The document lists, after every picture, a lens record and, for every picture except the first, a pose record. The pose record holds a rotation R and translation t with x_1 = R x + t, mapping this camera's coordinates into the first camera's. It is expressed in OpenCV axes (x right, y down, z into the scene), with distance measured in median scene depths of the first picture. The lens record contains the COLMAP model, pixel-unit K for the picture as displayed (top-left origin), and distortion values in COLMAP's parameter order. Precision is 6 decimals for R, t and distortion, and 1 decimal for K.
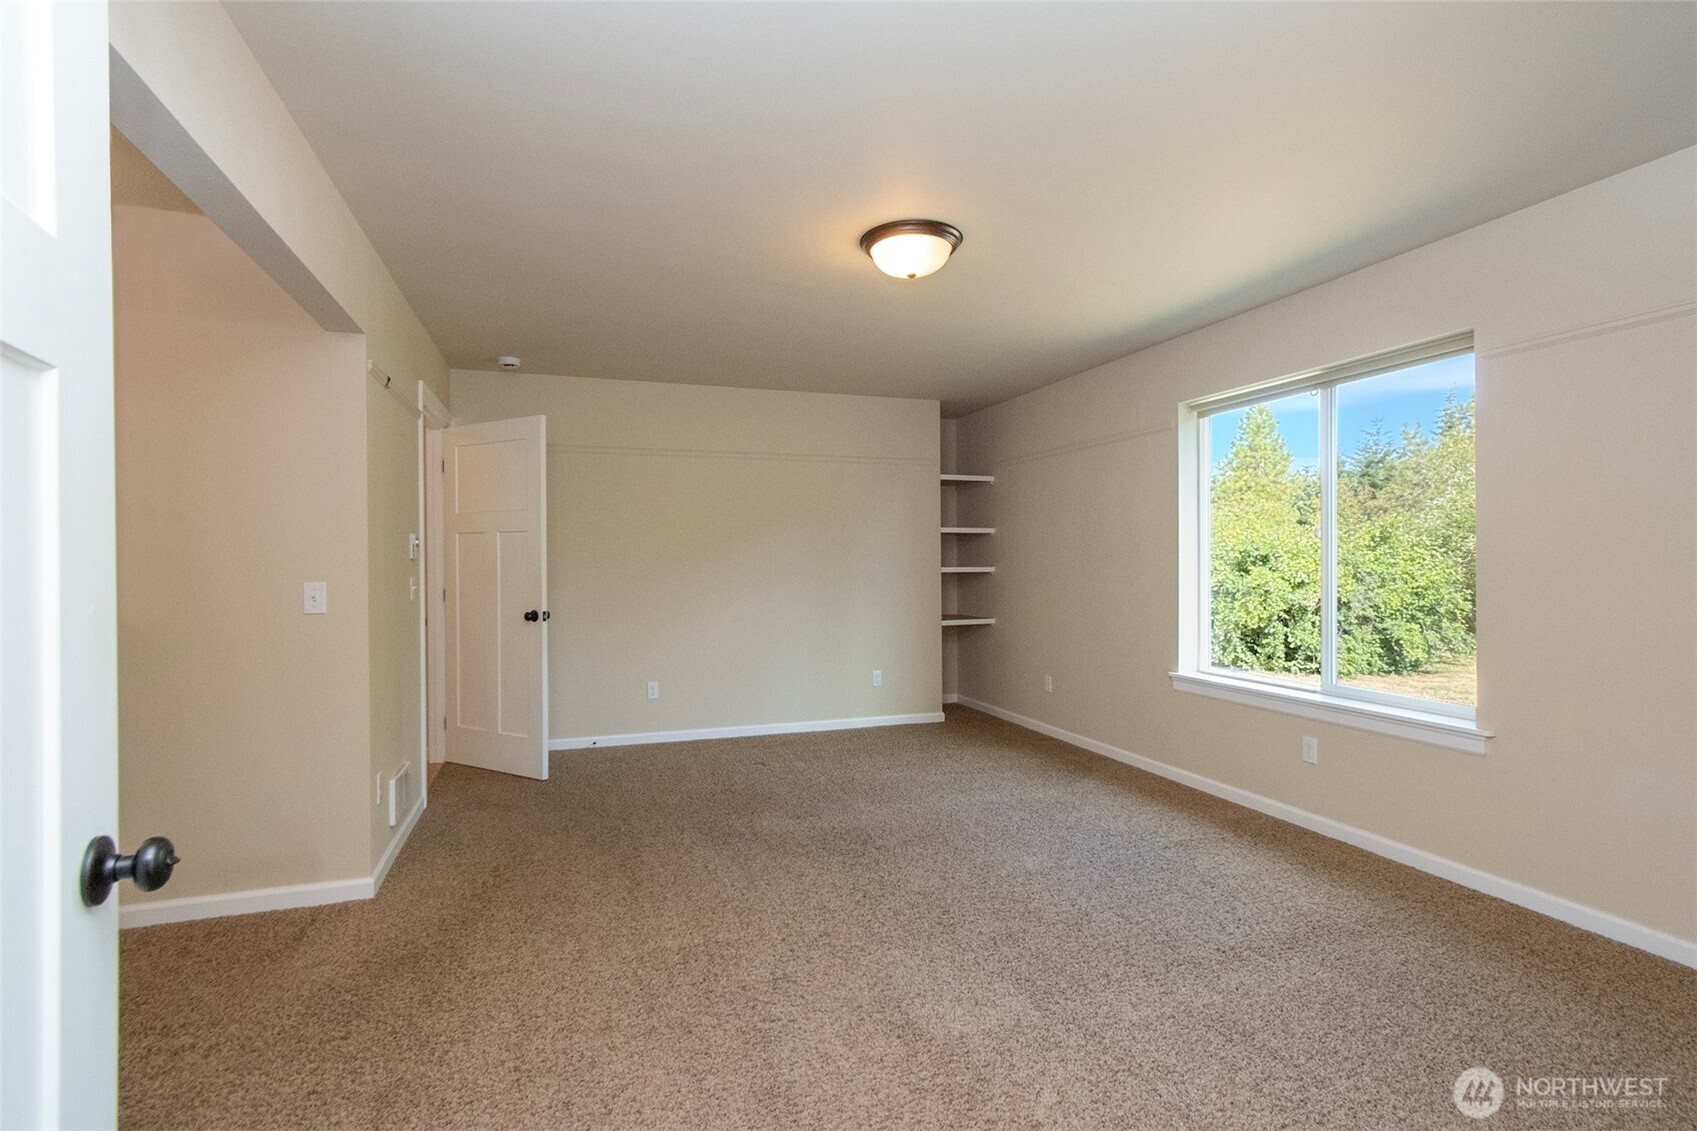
lens RADIAL K [[778.3, 0, 851.7], [0, 778.3, 561.5], [0, 0, 1]] dist [0.003742, 0.000040]
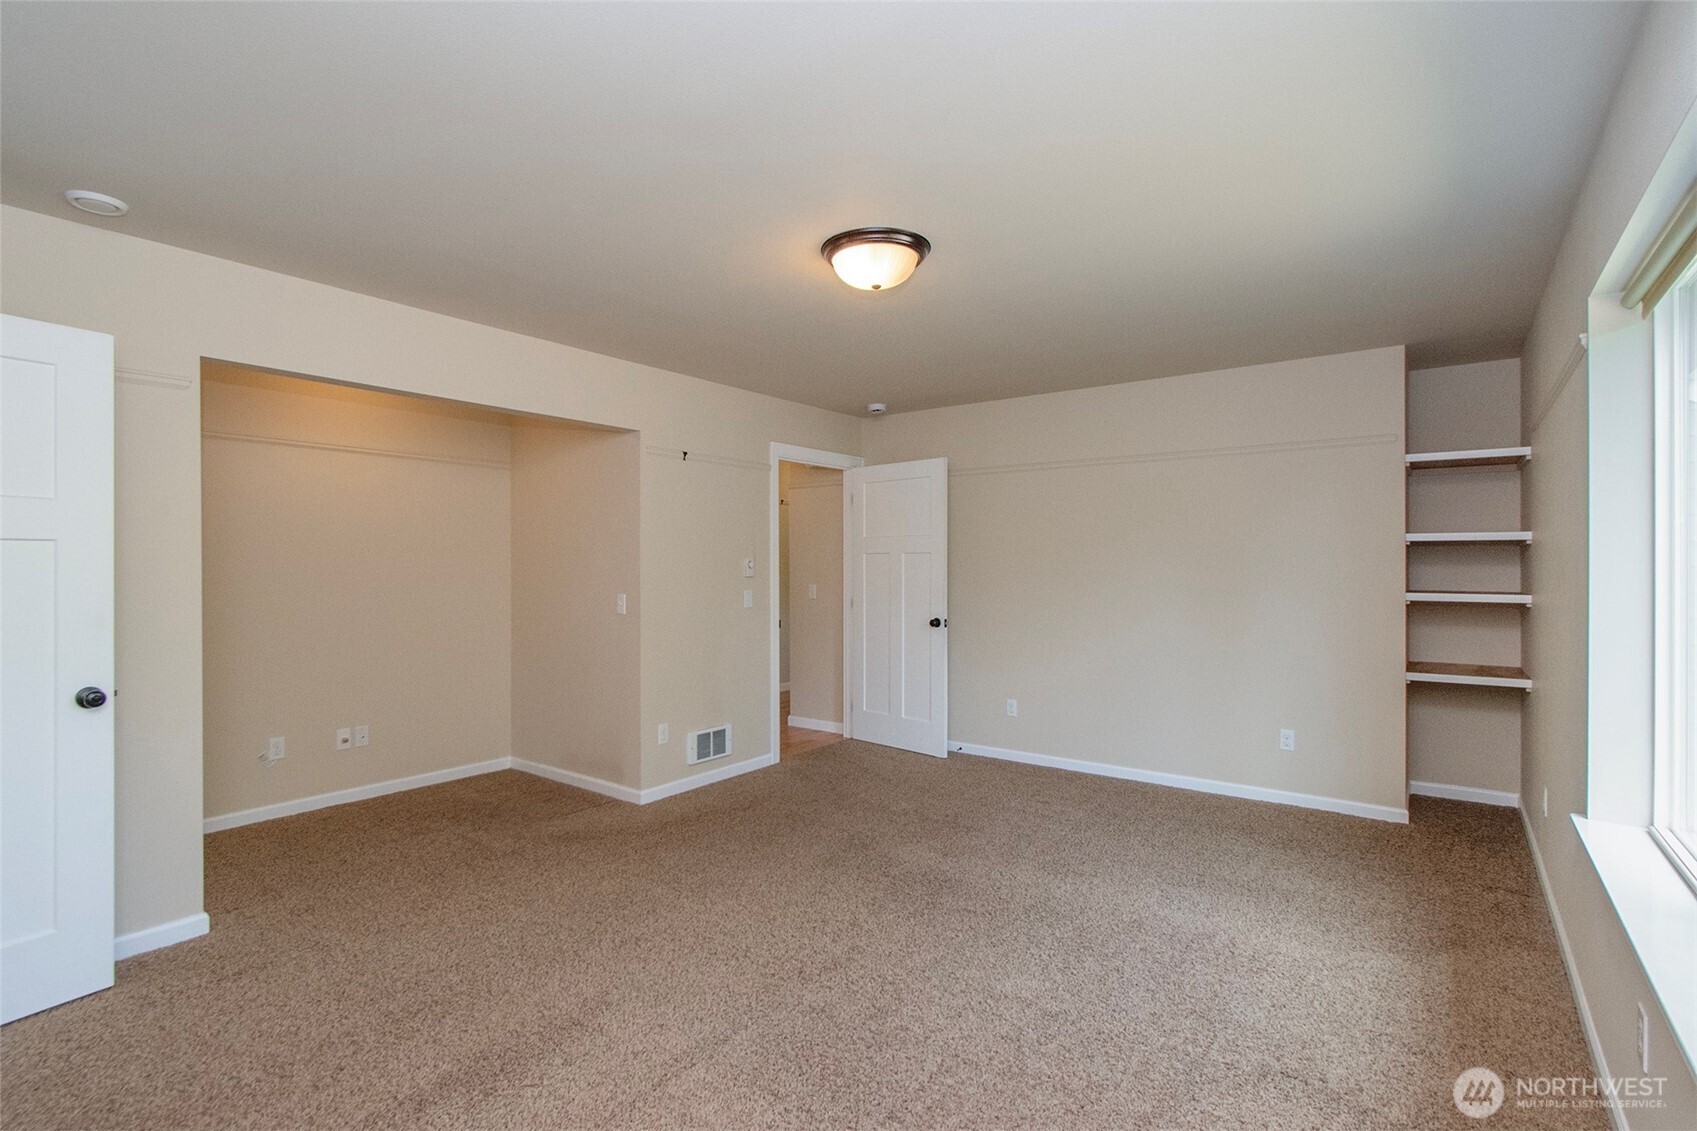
lens RADIAL K [[810.4, 0, 846.8], [0, 810.4, 558.3], [0, 0, 1]] dist [-0.002659, -0.000502]
pose [[0.561271, -0.001990, -0.827630, 0.546847], [-0.003902, 0.999980, -0.005051, -0.022159], [0.827623, 0.006064, 0.561252, 0.273059]]
